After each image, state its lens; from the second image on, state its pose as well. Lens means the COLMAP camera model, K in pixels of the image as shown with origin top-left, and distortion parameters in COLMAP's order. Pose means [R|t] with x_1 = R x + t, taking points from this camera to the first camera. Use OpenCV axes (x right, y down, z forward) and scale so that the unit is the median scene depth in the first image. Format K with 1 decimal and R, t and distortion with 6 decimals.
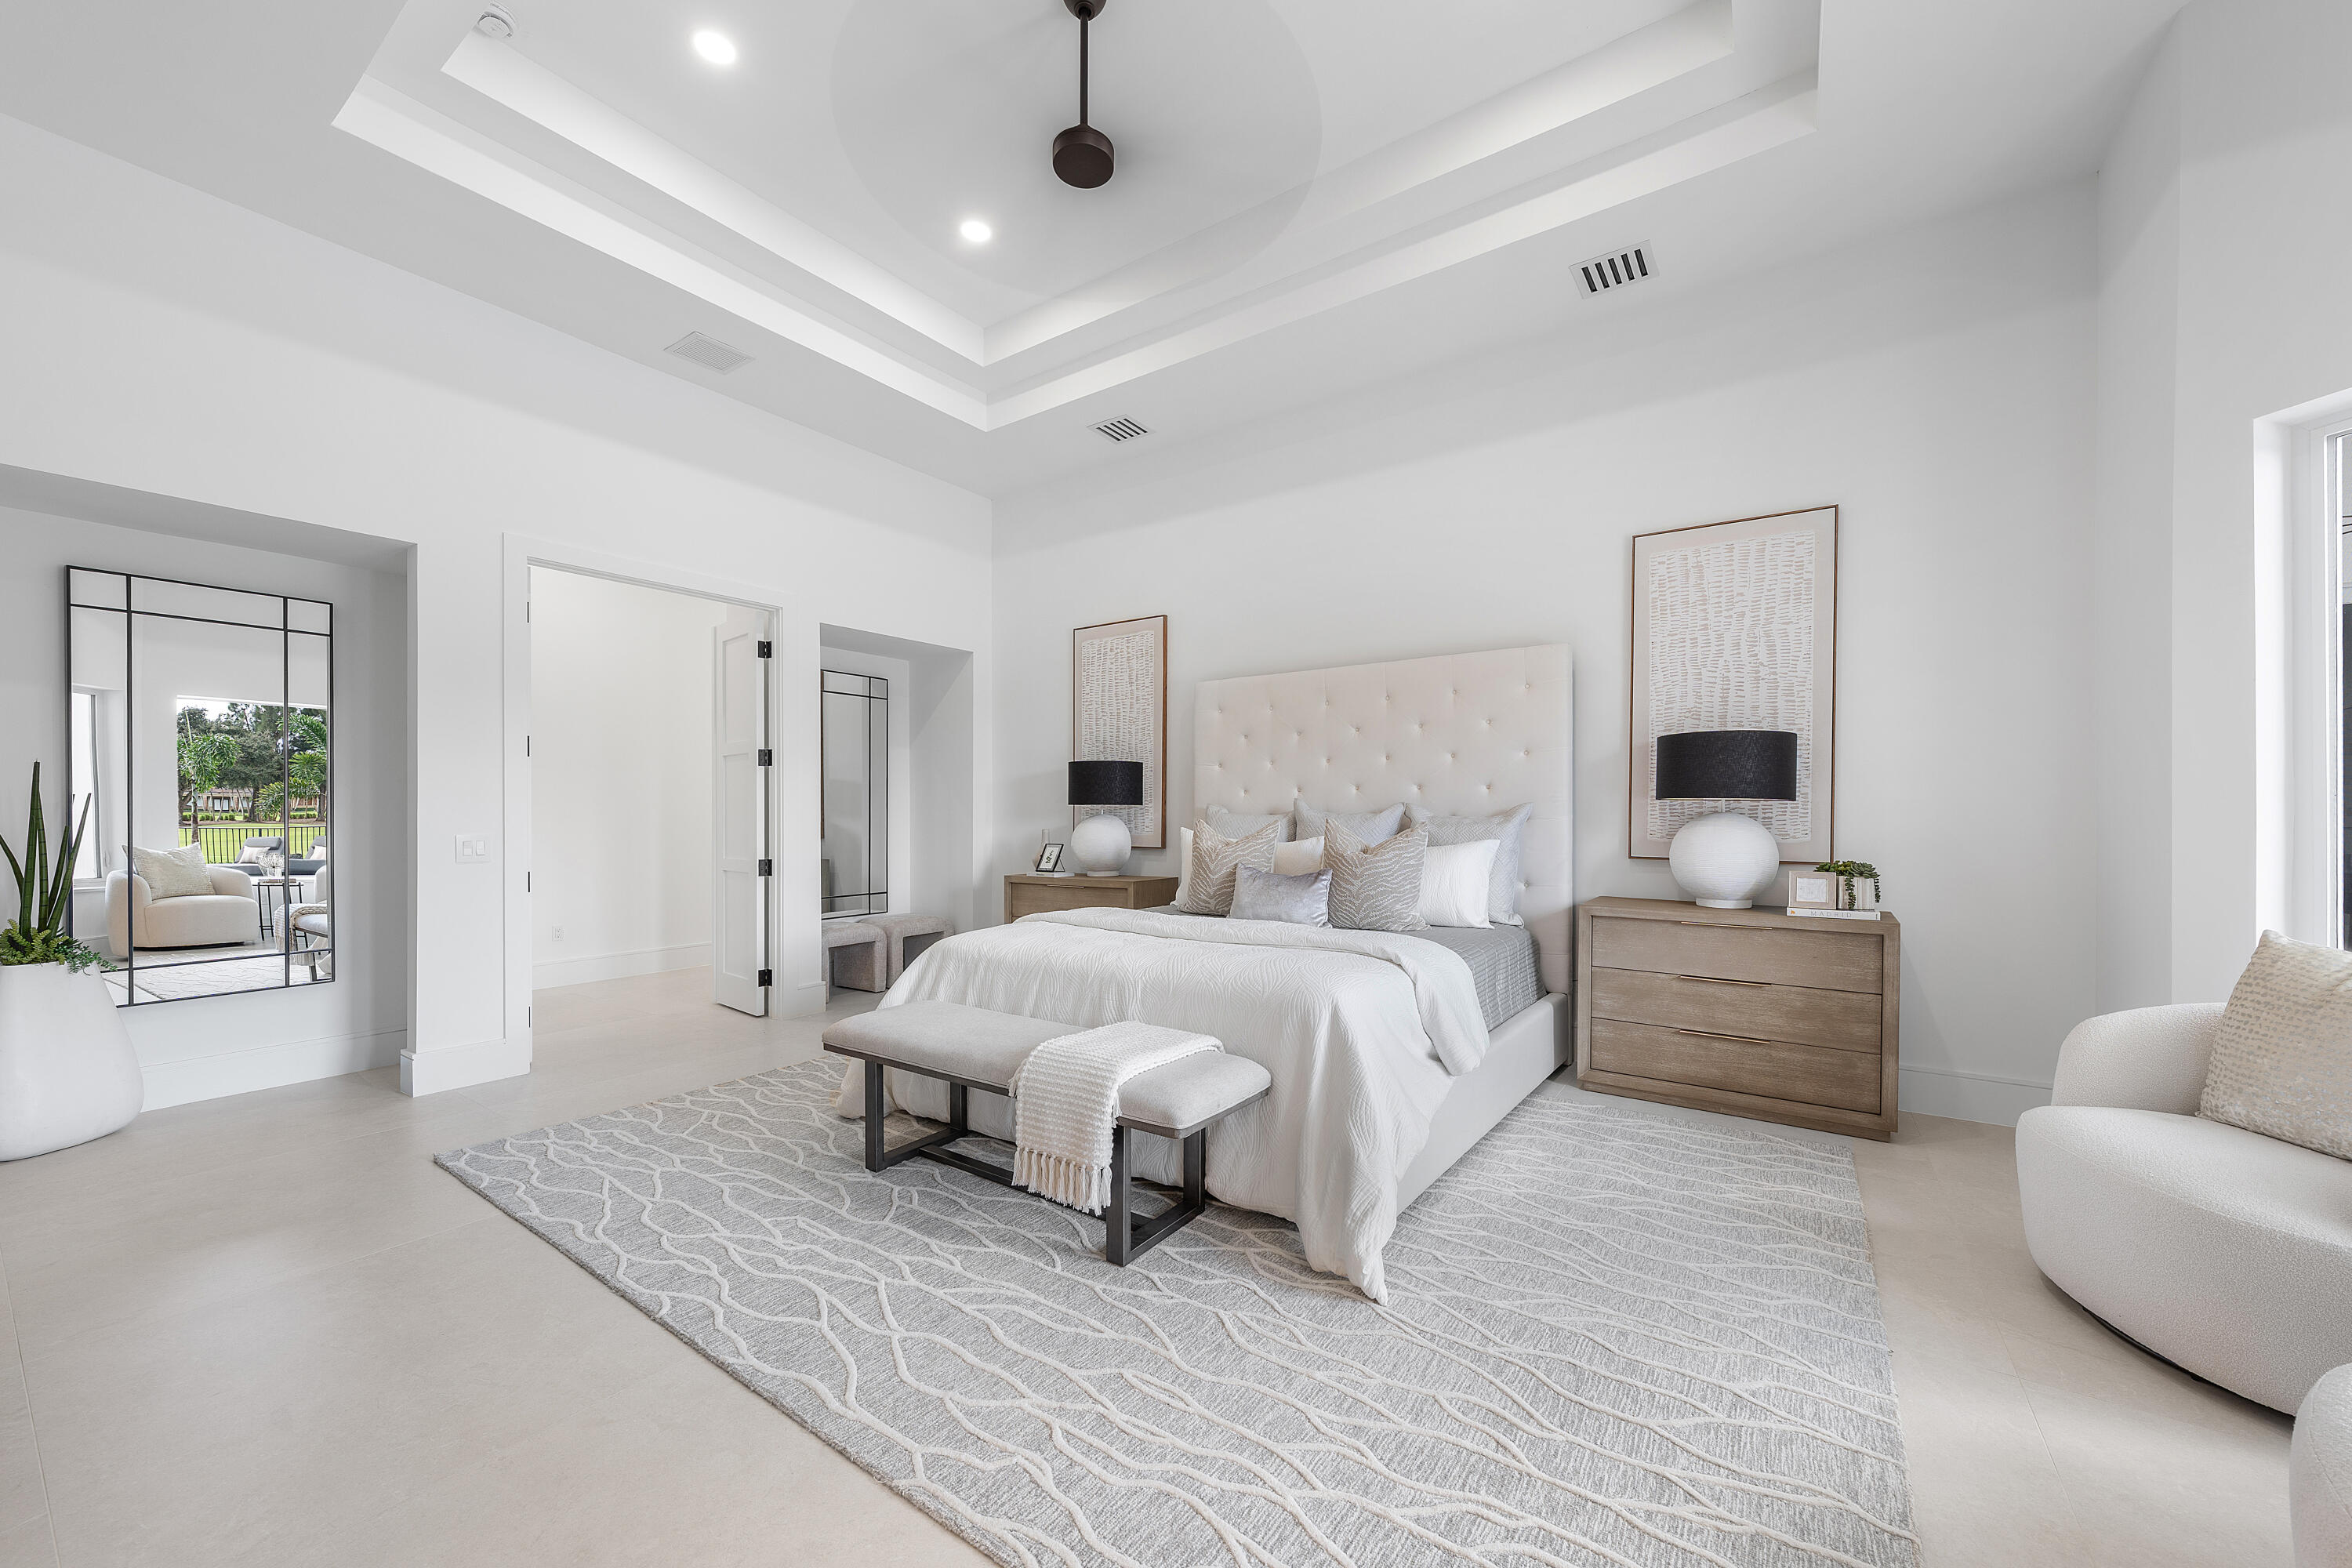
lens RADIAL K [[859.3, 0, 1175.5], [0, 859.3, 795.4], [0, 0, 1]] dist [0.009622, 0.000249]
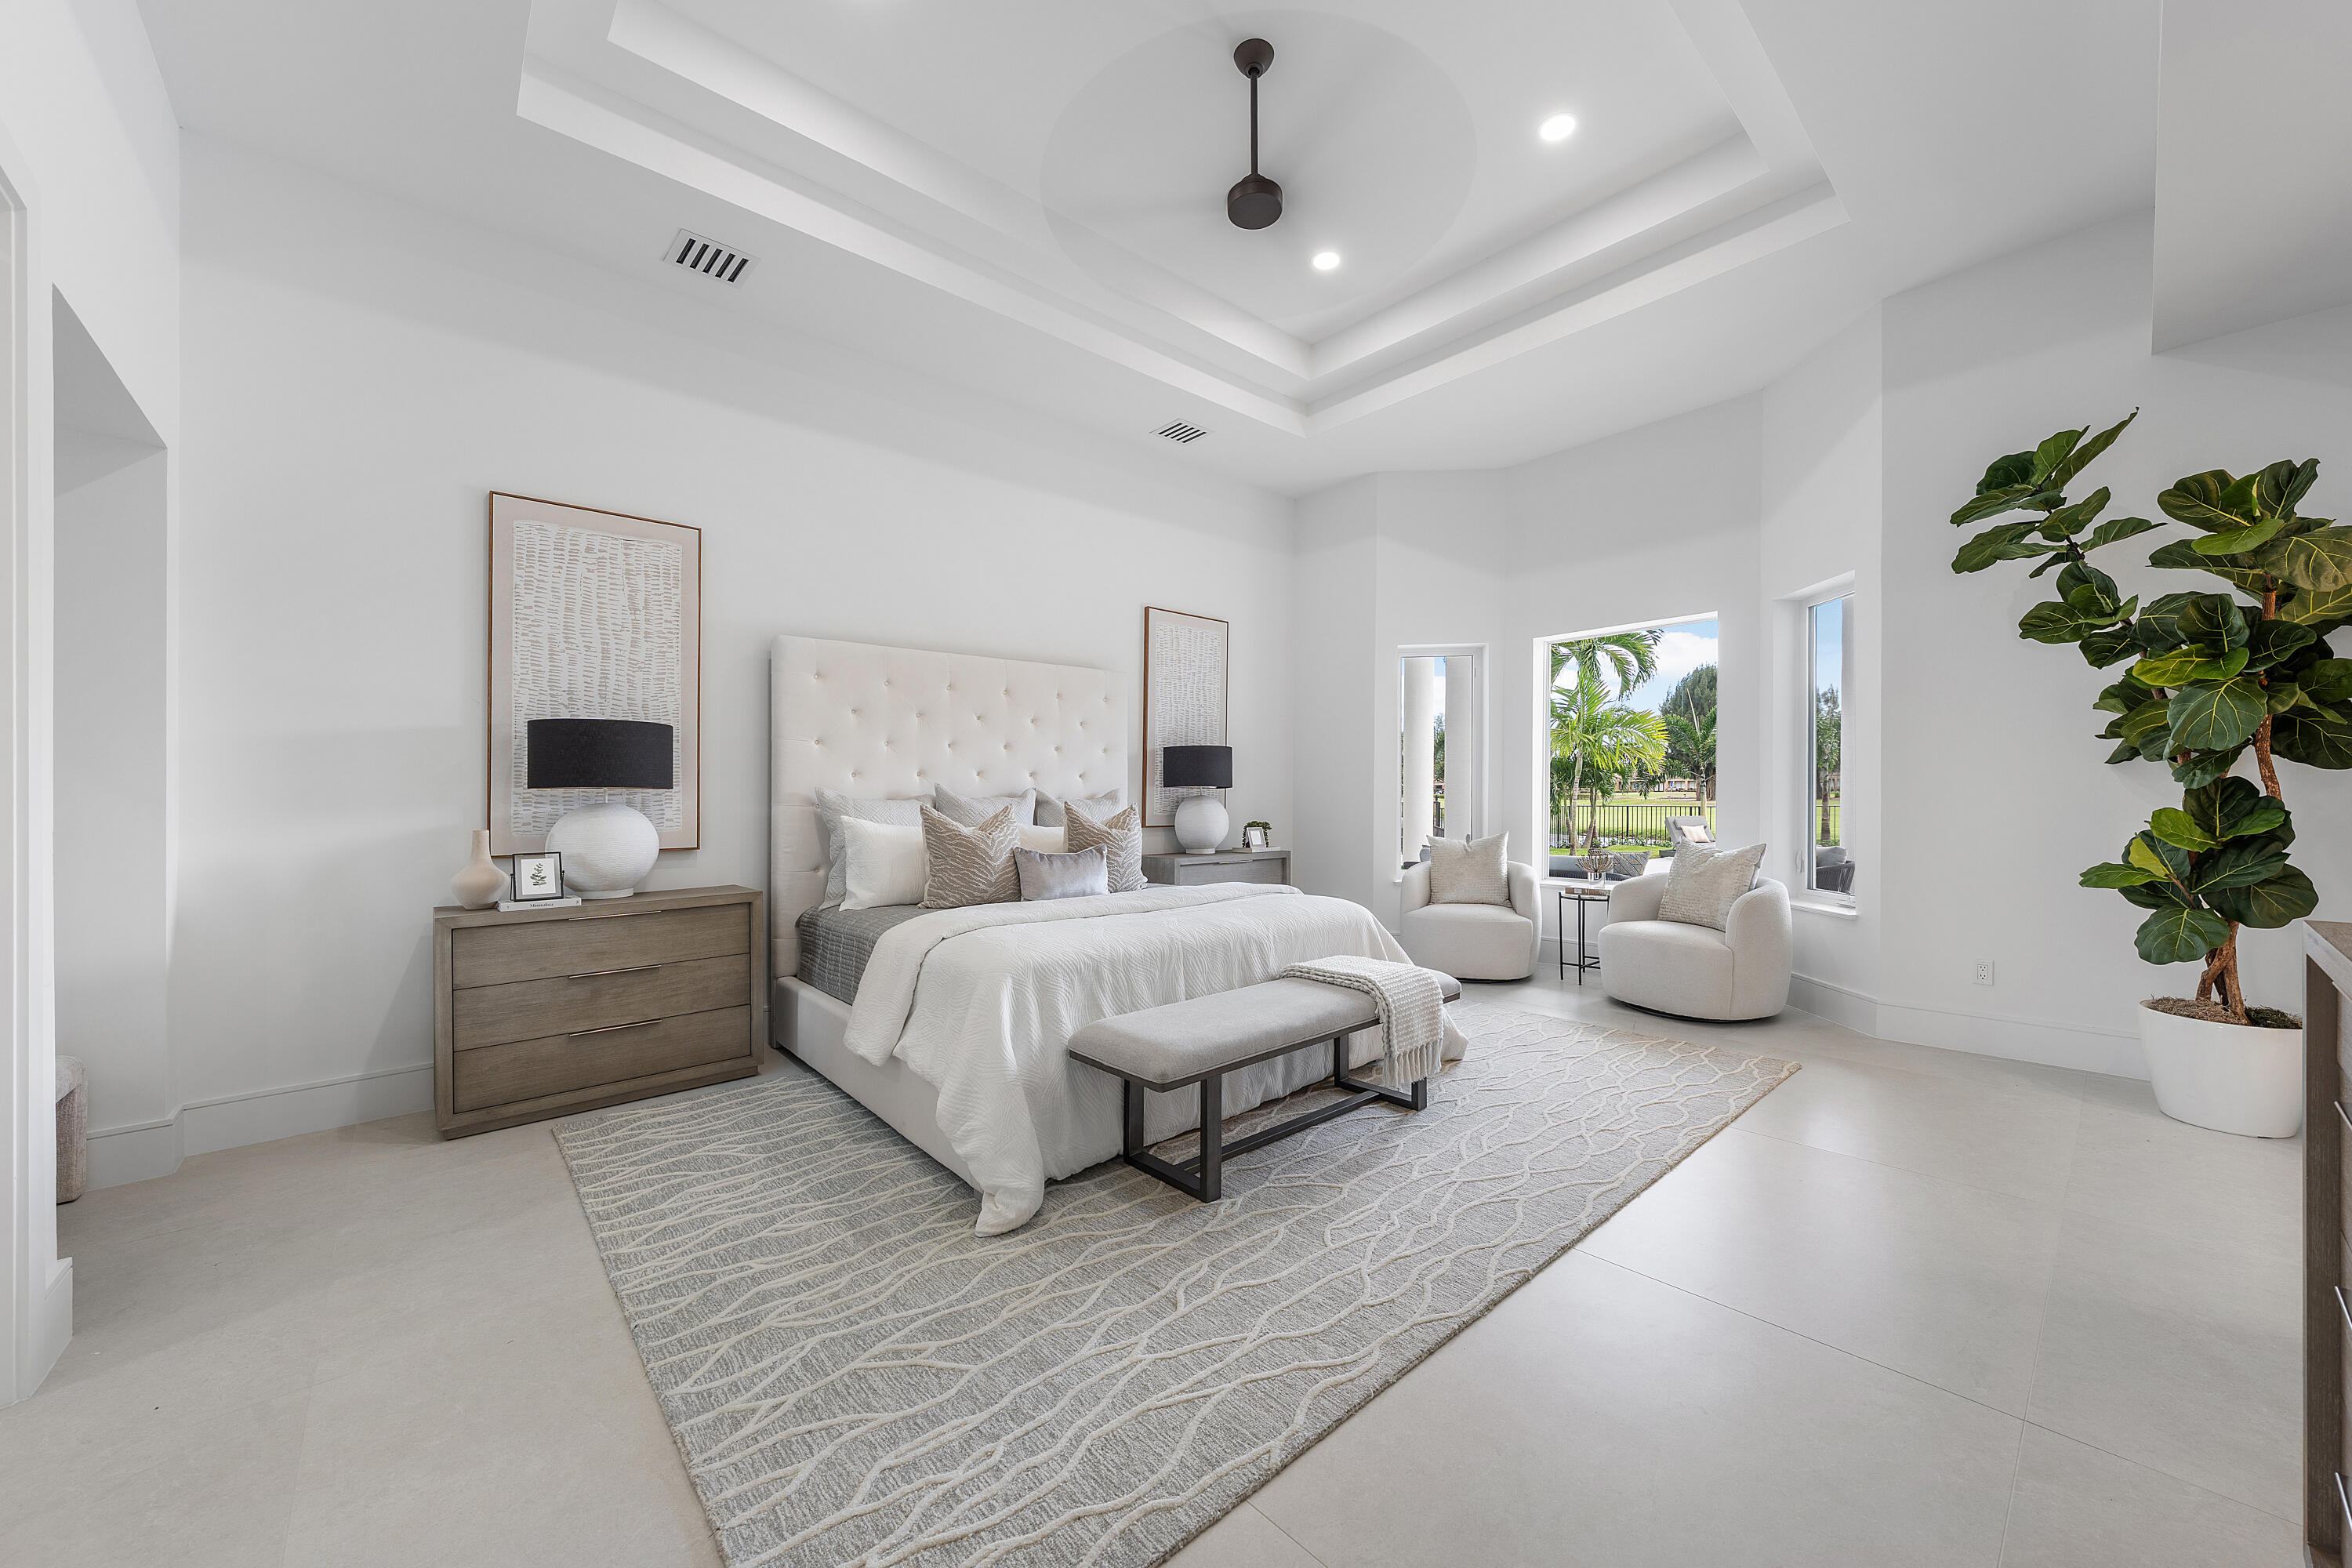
lens RADIAL K [[859.3, 0, 1177.8], [0, 859.3, 795.1], [0, 0, 1]] dist [0.009622, 0.000249]
pose [[0.239561, -0.000399, 0.970881, -0.836868], [-0.008980, 0.999956, 0.002626, 0.013911], [-0.970840, -0.009347, 0.239547, 0.572371]]
